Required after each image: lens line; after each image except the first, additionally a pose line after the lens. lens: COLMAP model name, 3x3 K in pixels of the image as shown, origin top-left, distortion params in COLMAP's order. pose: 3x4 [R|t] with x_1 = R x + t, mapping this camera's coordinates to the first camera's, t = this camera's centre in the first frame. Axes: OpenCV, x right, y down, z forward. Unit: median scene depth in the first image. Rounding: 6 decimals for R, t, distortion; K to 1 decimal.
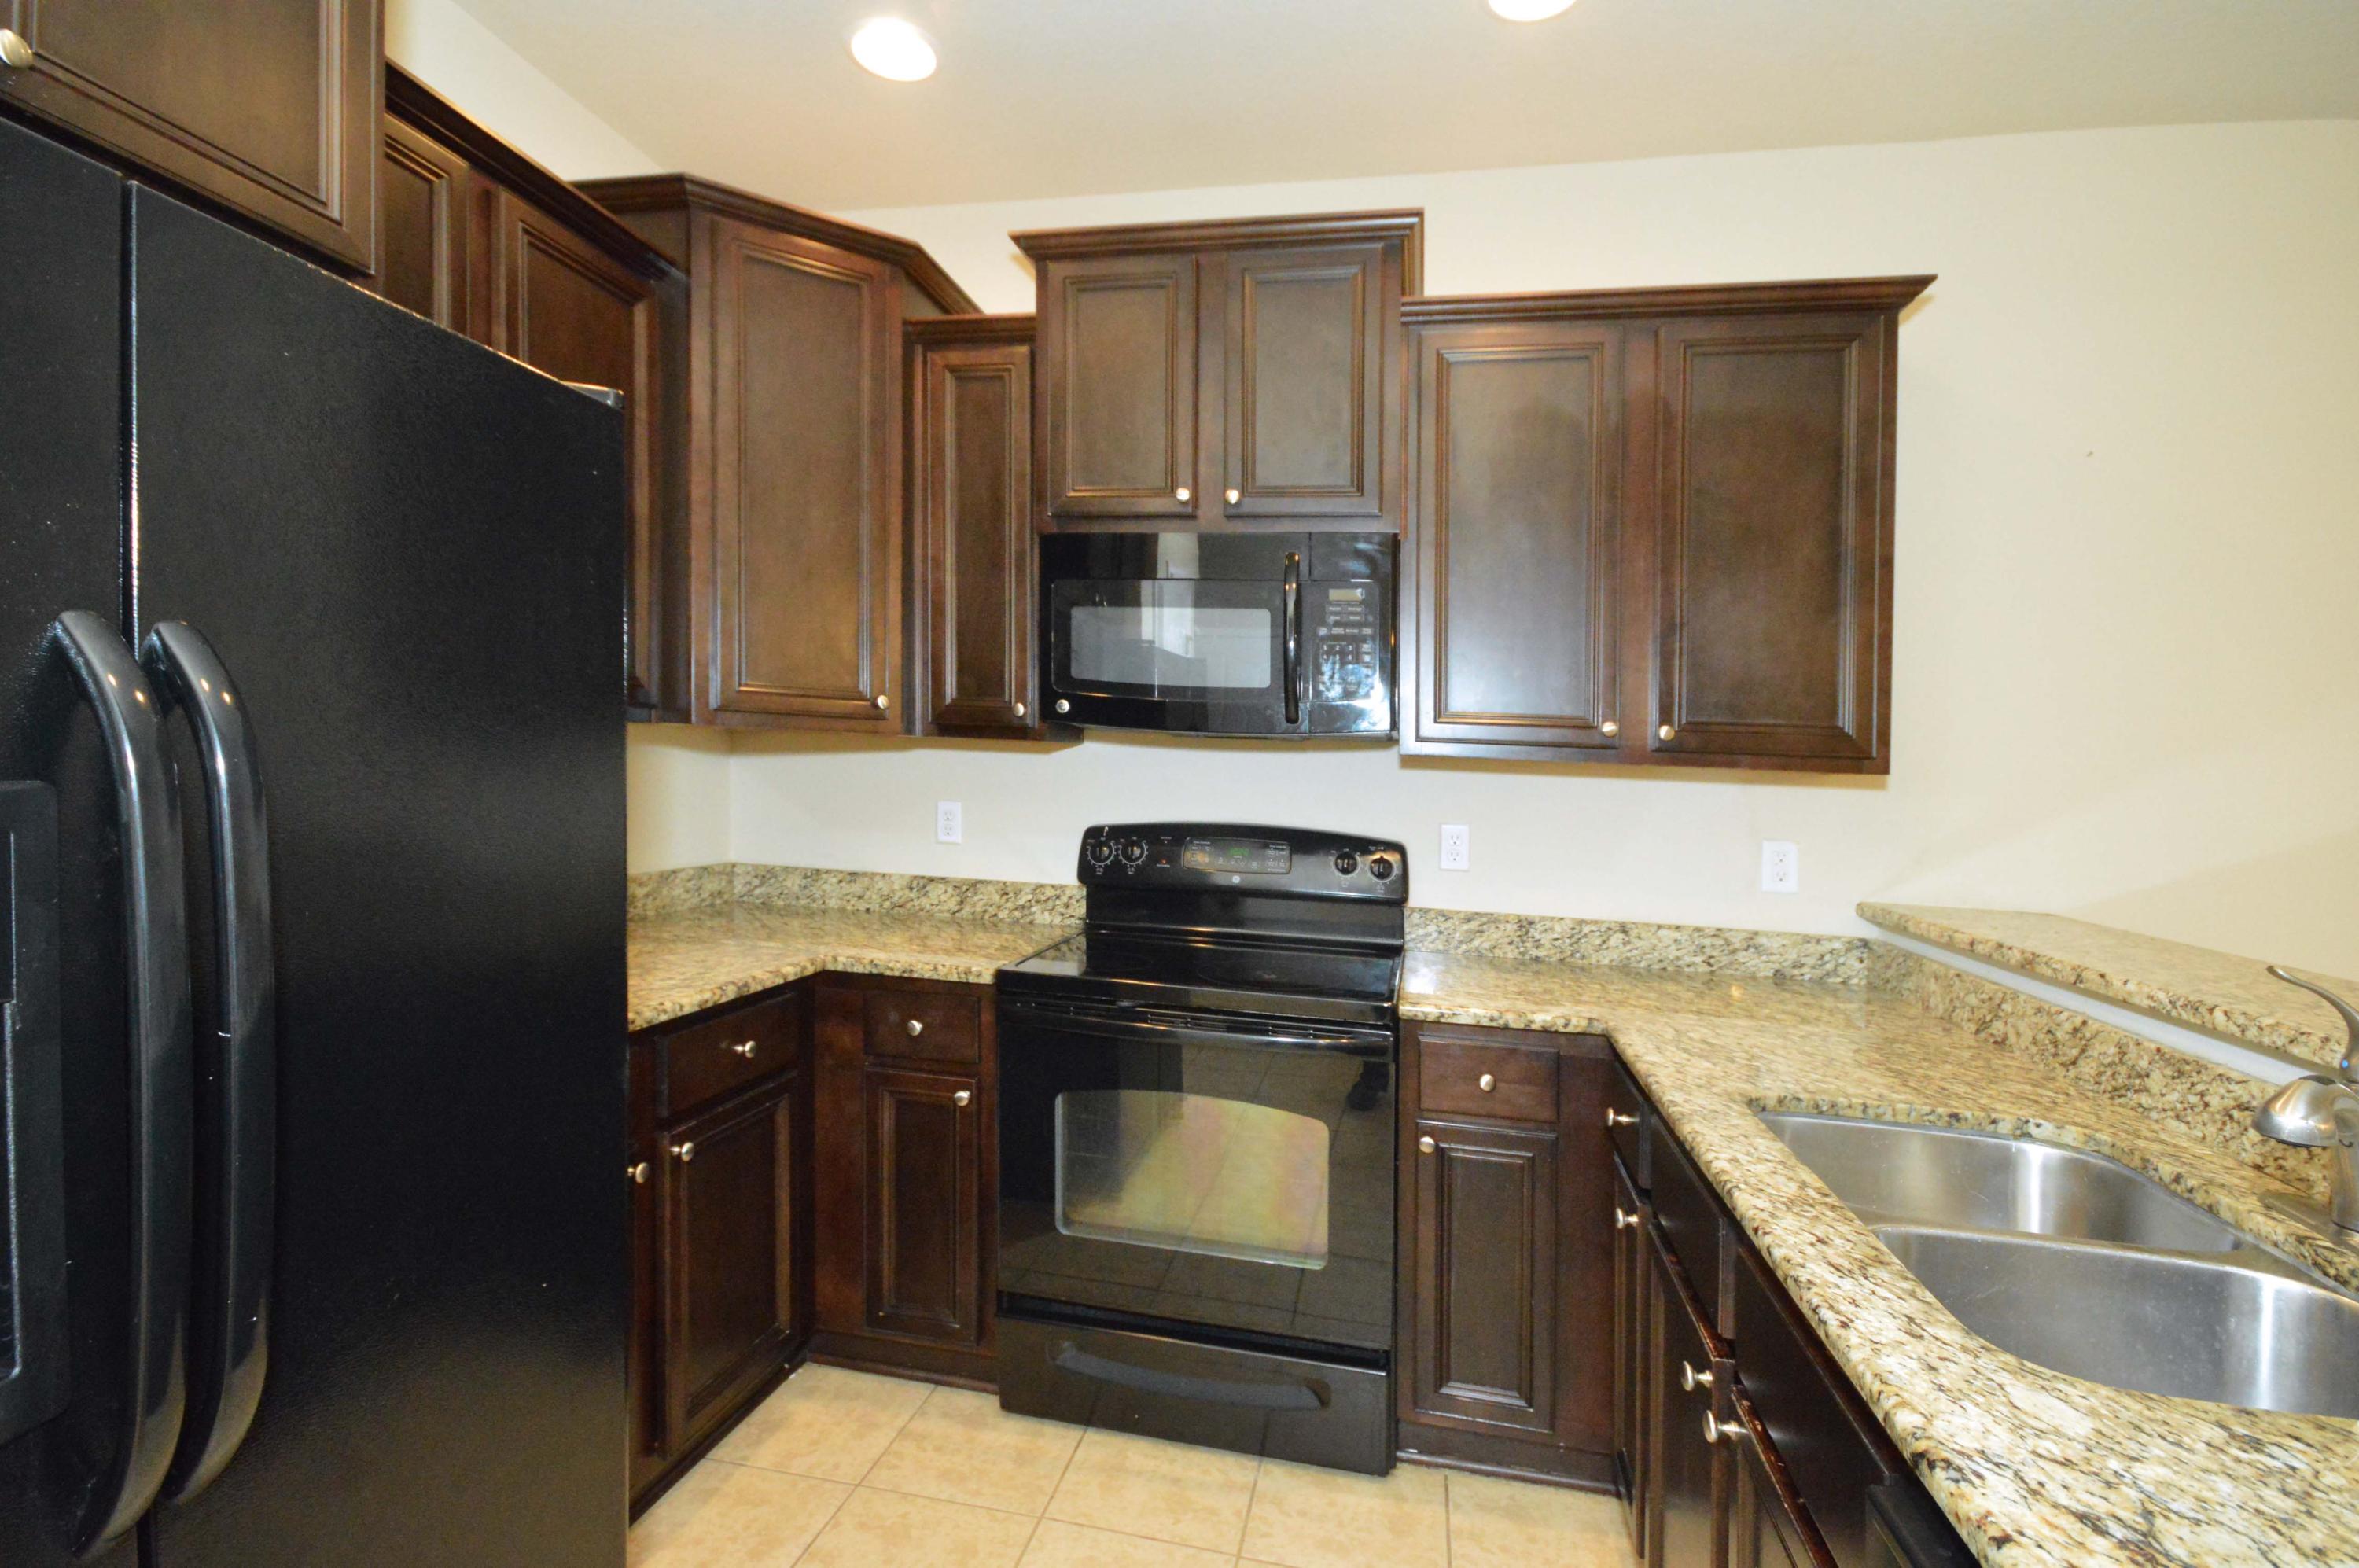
lens RADIAL K [[1036.5, 0, 1156.6], [0, 1036.5, 779.5], [0, 0, 1]] dist [0.003975, -0.003718]
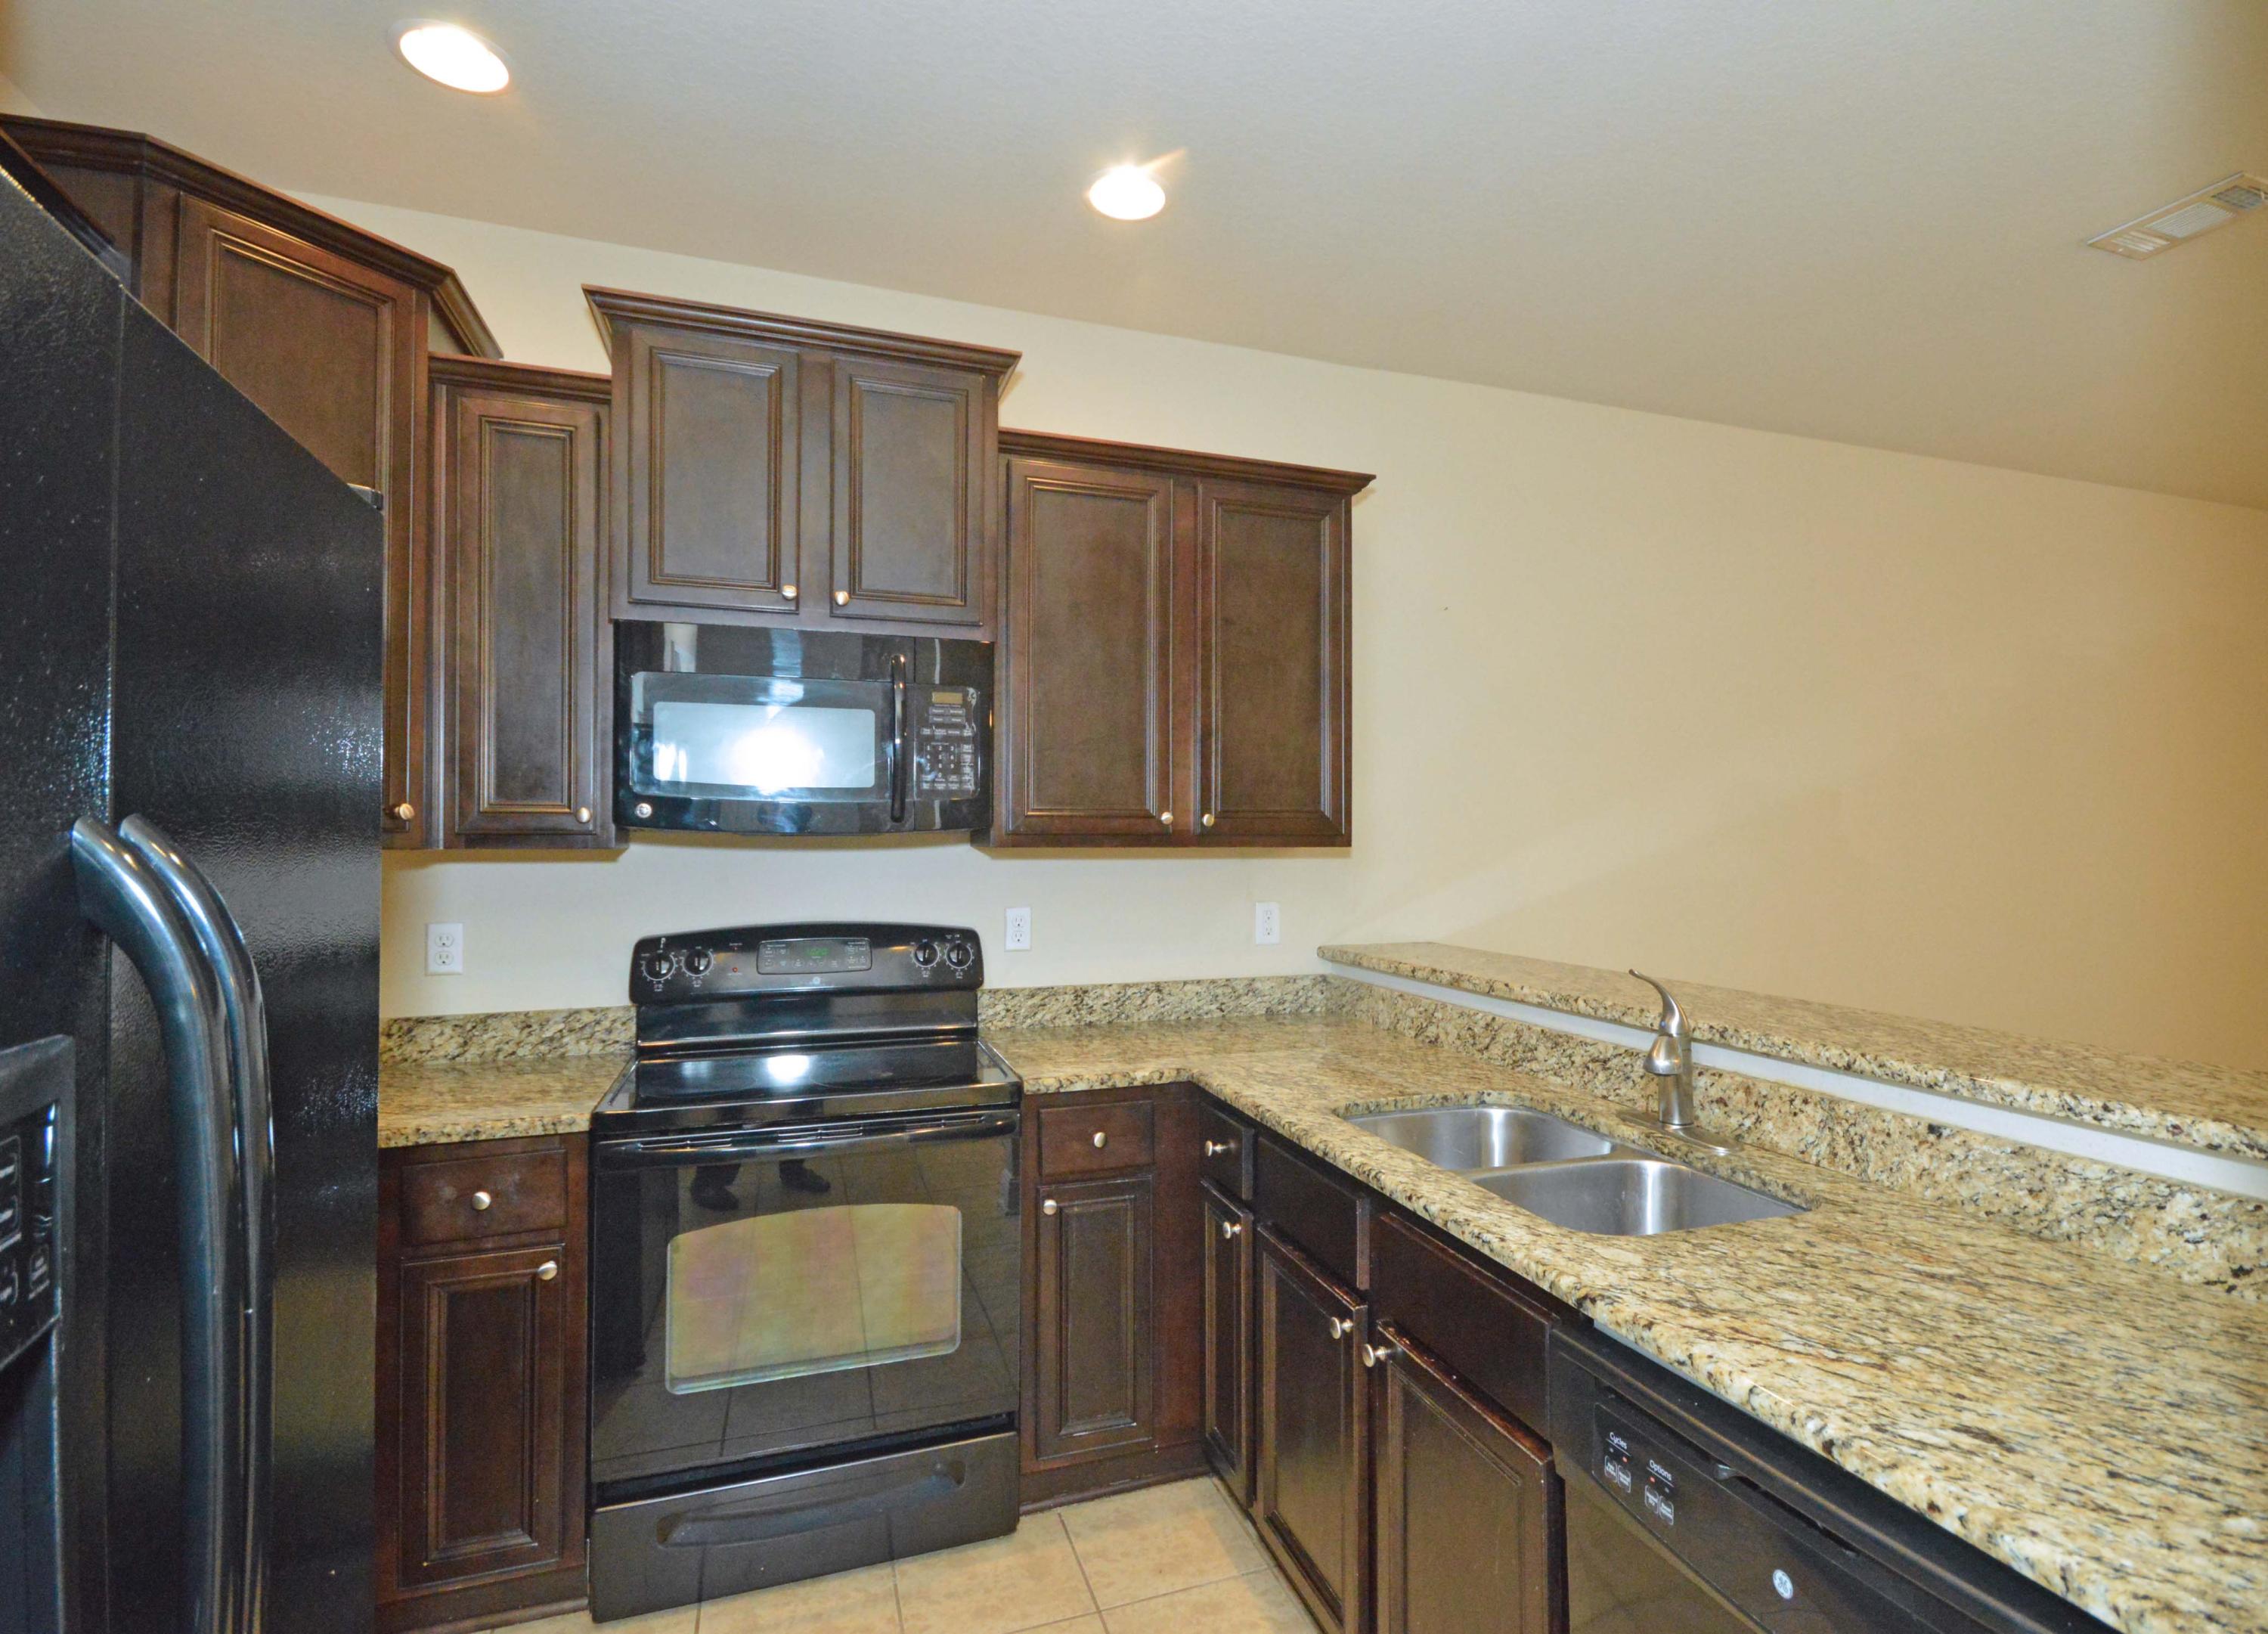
lens RADIAL K [[1107.0, 0, 1124.3], [0, 1107.0, 827.4], [0, 0, 1]] dist [-0.002691, 0.002582]
pose [[0.859087, -0.036475, 0.510529, -0.241212], [0.045576, 0.998947, -0.005322, -0.034154], [-0.509797, 0.027840, 0.859844, -0.044857]]
